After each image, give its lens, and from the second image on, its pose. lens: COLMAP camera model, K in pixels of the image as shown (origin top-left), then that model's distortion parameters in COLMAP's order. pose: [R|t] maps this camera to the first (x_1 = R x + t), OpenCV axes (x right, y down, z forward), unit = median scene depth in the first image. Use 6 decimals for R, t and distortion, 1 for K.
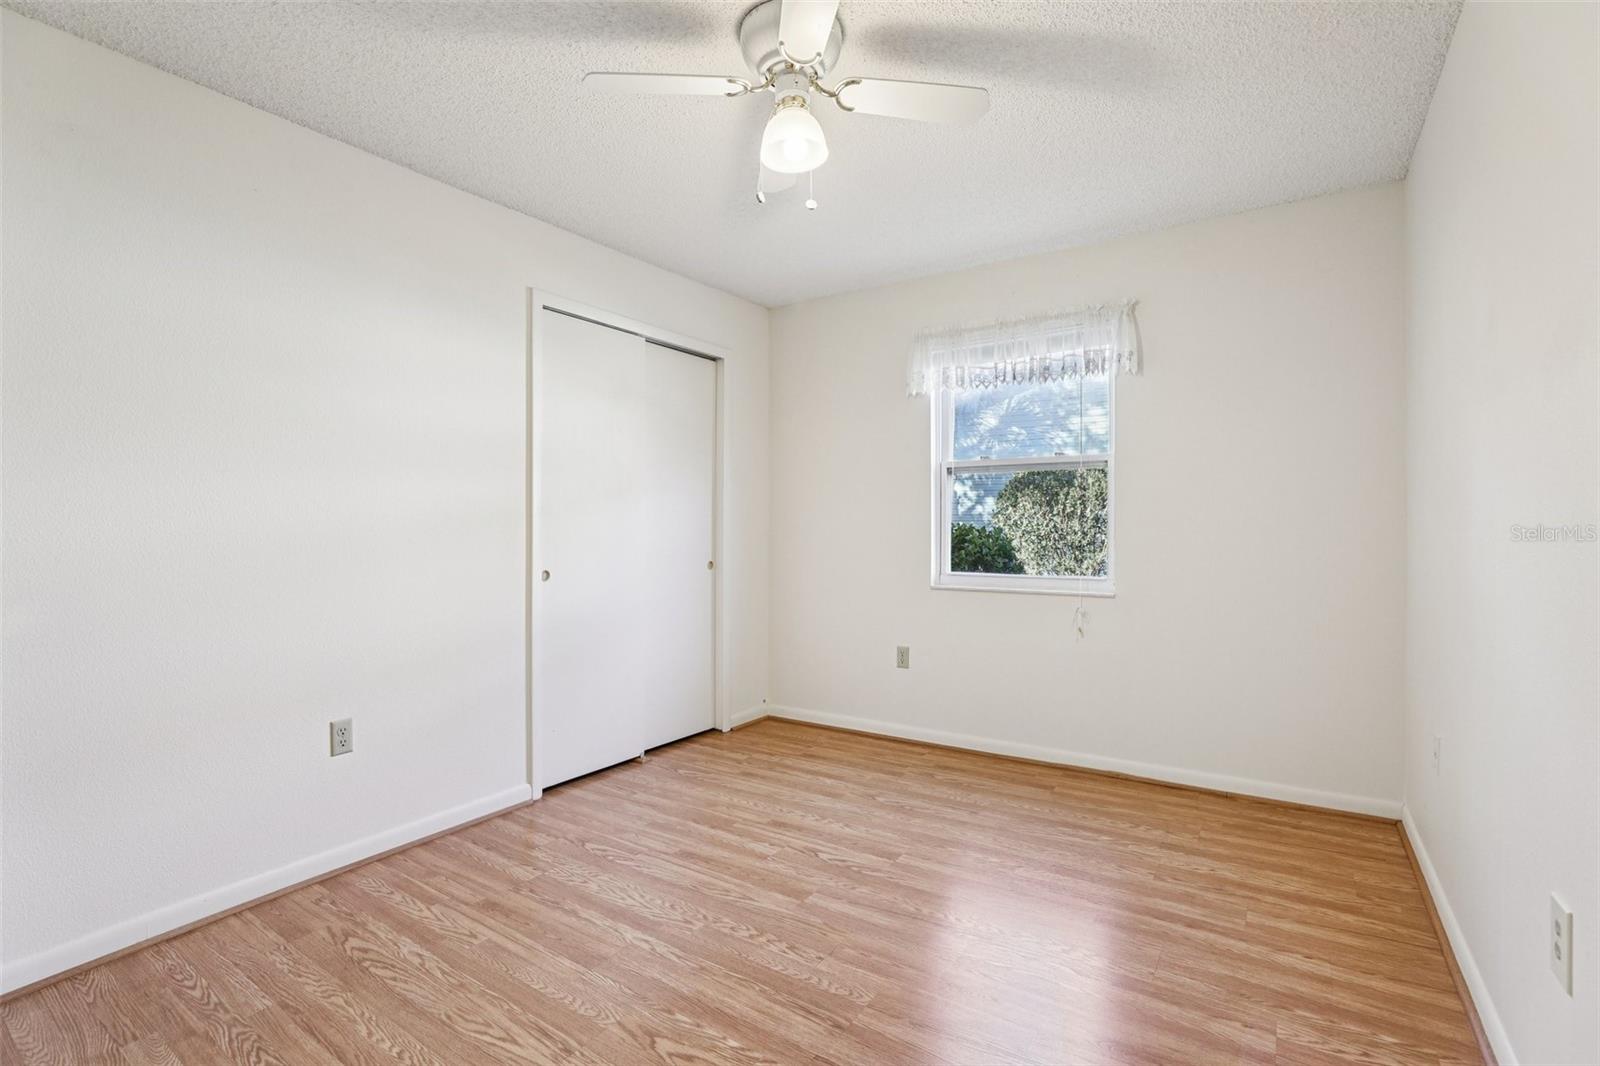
lens RADIAL K [[731.9, 0, 802.2], [0, 731.9, 532.3], [0, 0, 1]] dist [-0.033097, 0.008615]
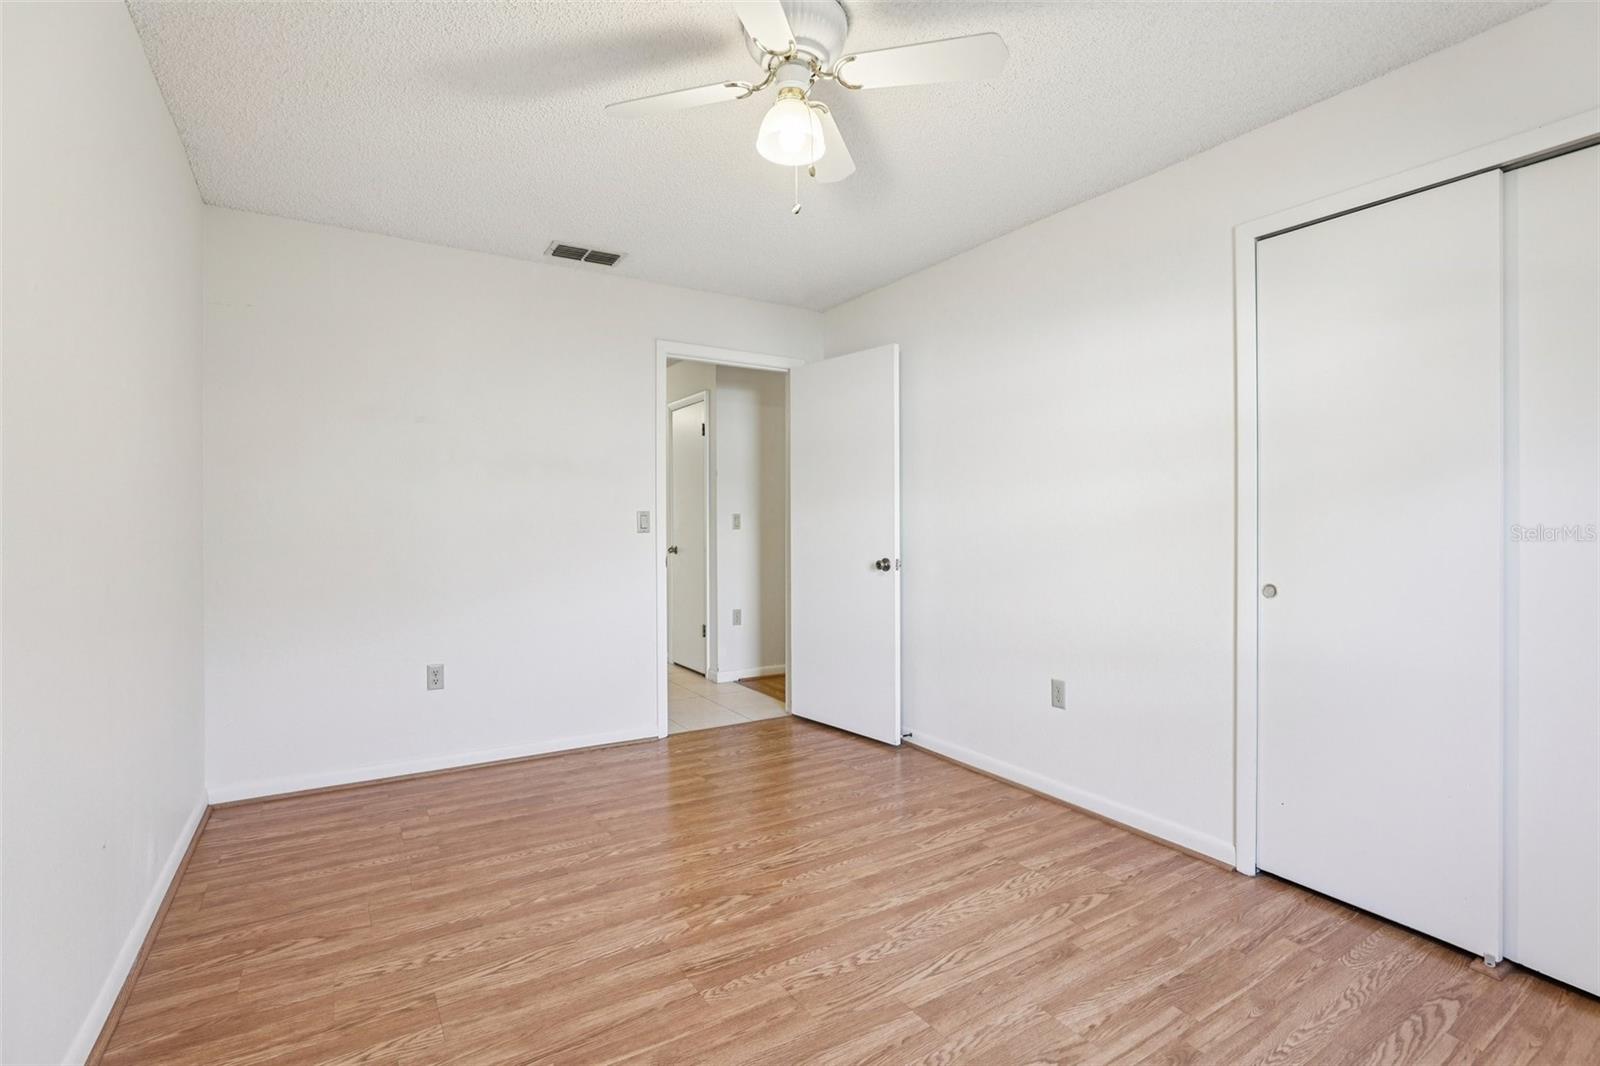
lens RADIAL K [[731.9, 0, 802.0], [0, 731.9, 529.8], [0, 0, 1]] dist [-0.033097, 0.008615]
pose [[-0.367685, 0.025459, -0.929602, 0.691739], [-0.028386, 0.998852, 0.038584, -0.034153], [0.929517, 0.040575, -0.366540, 1.054215]]
